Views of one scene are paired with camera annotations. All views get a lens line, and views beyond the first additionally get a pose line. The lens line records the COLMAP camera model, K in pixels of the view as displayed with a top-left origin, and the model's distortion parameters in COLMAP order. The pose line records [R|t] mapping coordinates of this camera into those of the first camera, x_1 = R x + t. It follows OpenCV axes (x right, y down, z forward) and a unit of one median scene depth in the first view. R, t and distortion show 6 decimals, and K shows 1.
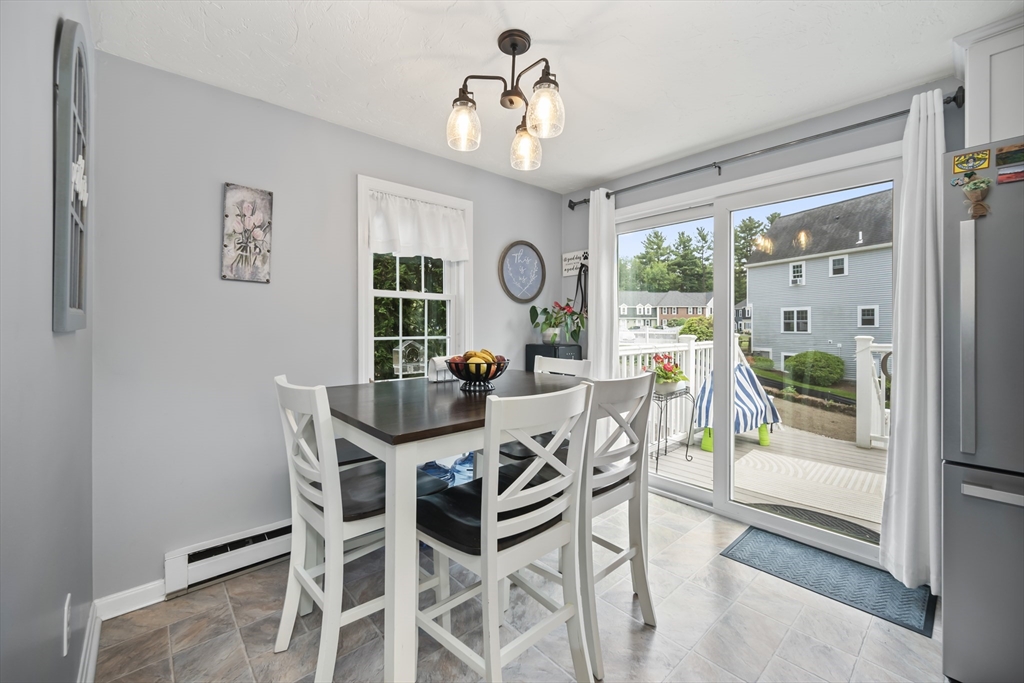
lens RADIAL K [[413.7, 0, 502.8], [0, 413.7, 323.8], [0, 0, 1]] dist [-0.001666, 0.000706]
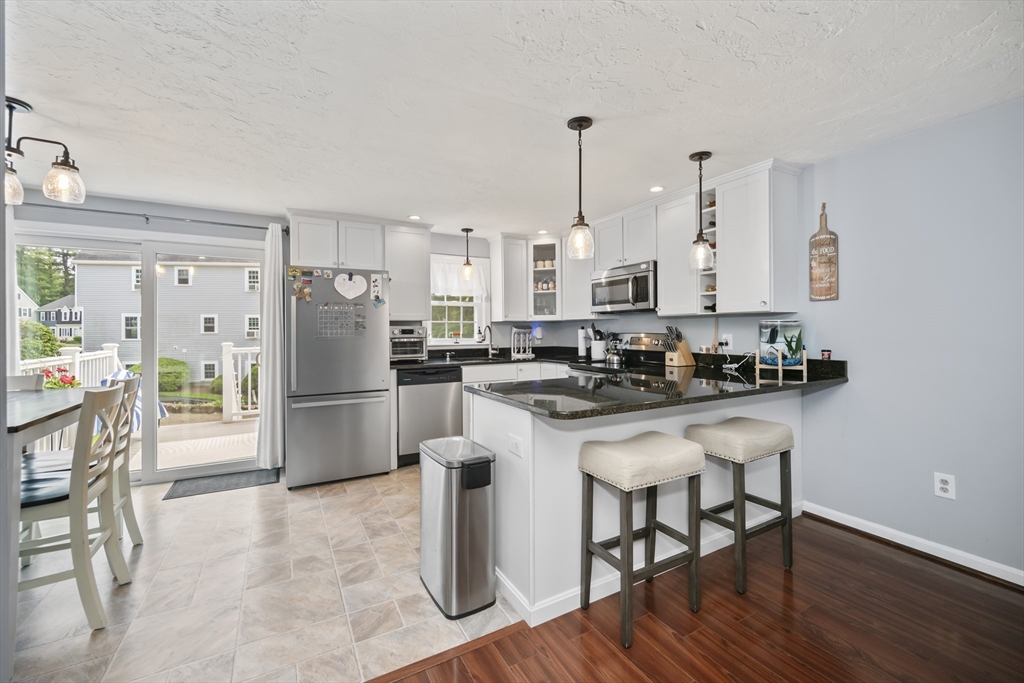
lens RADIAL K [[413.7, 0, 507.7], [0, 413.7, 332.2], [0, 0, 1]] dist [-0.001666, 0.000706]
pose [[0.211107, -0.007173, 0.977437, -0.050366], [0.001199, 0.999974, 0.007079, -0.002392], [-0.977462, -0.000323, 0.211110, -0.038080]]
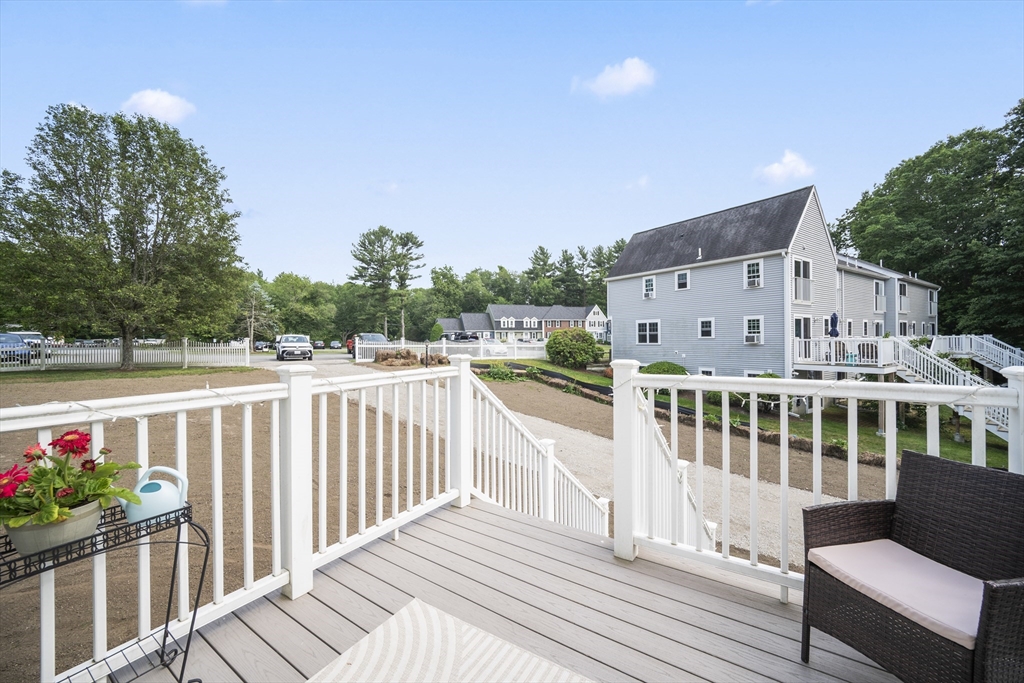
lens RADIAL K [[400.3, 0, 509.3], [0, 400.3, 335.5], [0, 0, 1]] dist [0.014128, 0.000063]
pose [[0.970003, -0.008118, 0.242956, 0.136727], [0.009022, 0.999956, -0.002608, -0.000771], [-0.242924, 0.004722, 0.970034, 0.118288]]
